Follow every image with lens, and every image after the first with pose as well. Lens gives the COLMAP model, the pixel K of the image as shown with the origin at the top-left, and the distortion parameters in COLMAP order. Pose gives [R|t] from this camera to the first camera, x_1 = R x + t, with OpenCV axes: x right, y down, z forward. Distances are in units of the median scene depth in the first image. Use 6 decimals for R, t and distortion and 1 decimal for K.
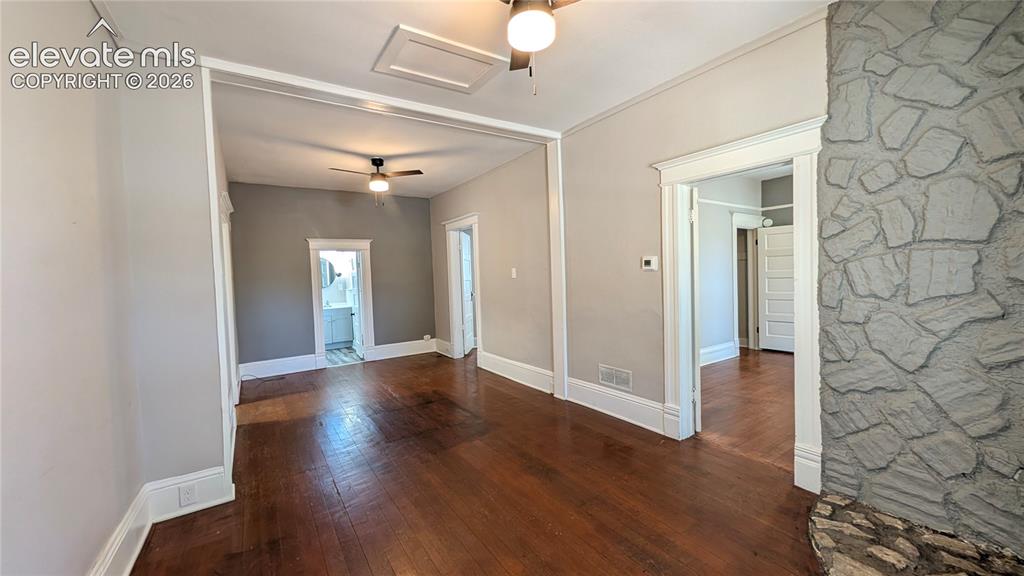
lens RADIAL K [[386.7, 0, 510.6], [0, 386.7, 288.1], [0, 0, 1]] dist [0.000883, 0.000181]
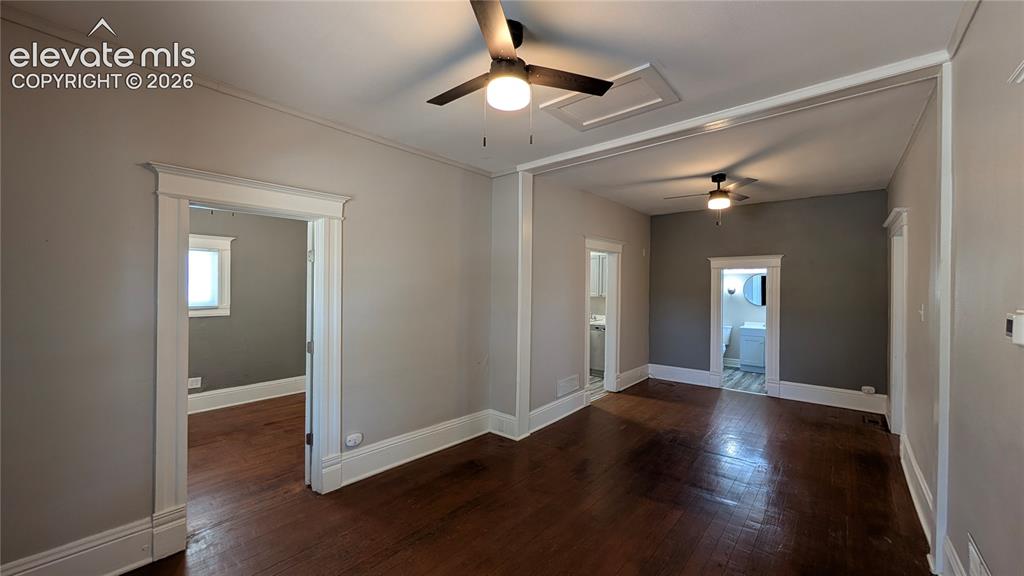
lens RADIAL K [[386.7, 0, 510.6], [0, 386.7, 288.1], [0, 0, 1]] dist [0.000883, 0.000181]
pose [[0.273186, 0.036814, -0.961257, 0.697921], [-0.050725, 0.998429, 0.023822, -0.100048], [0.960623, 0.042252, 0.274624, 0.469108]]
